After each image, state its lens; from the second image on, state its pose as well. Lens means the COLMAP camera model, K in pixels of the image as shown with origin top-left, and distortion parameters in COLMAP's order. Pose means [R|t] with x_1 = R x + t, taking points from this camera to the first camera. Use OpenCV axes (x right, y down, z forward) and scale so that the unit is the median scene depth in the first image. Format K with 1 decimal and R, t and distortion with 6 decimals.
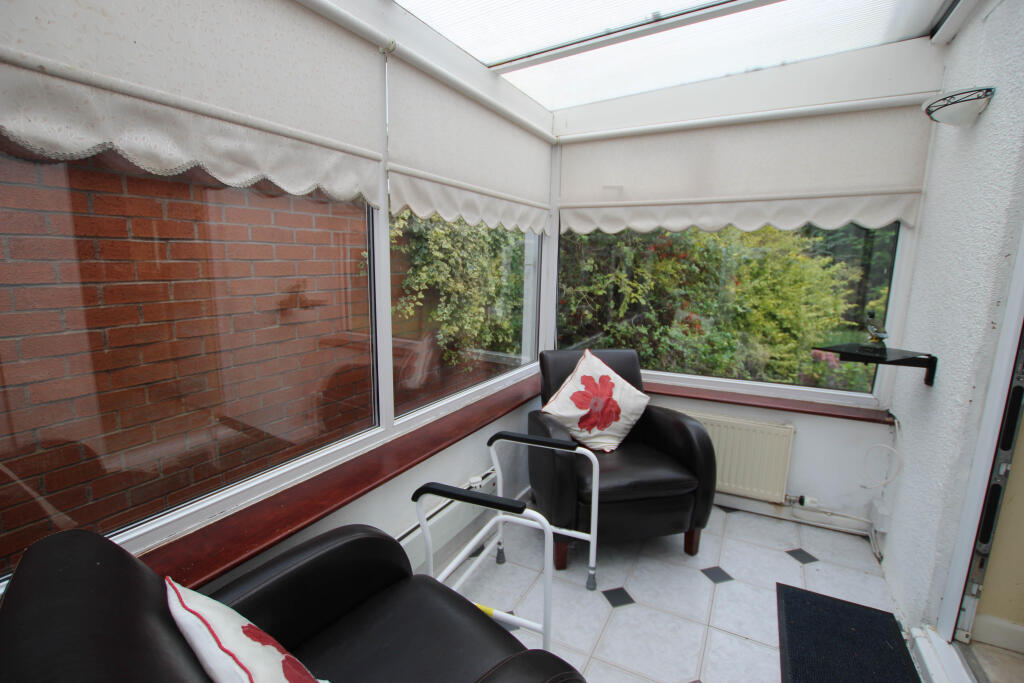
lens RADIAL K [[473.7, 0, 512.0], [0, 473.7, 341.5], [0, 0, 1]] dist [-0.000363, -0.000034]
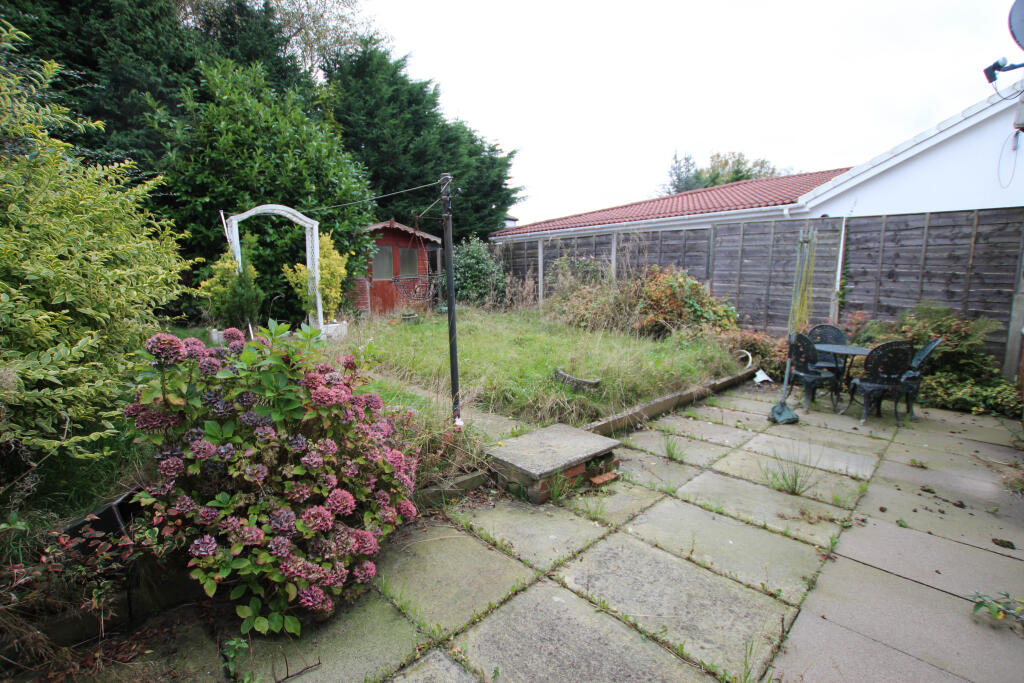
lens RADIAL K [[473.7, 0, 512.0], [0, 473.7, 341.5], [0, 0, 1]] dist [-0.000363, -0.000034]
pose [[0.303776, -0.141377, 0.942196, 0.316338], [0.169356, 0.981193, 0.092626, 0.030700], [-0.937571, 0.131429, 0.322005, 0.524258]]
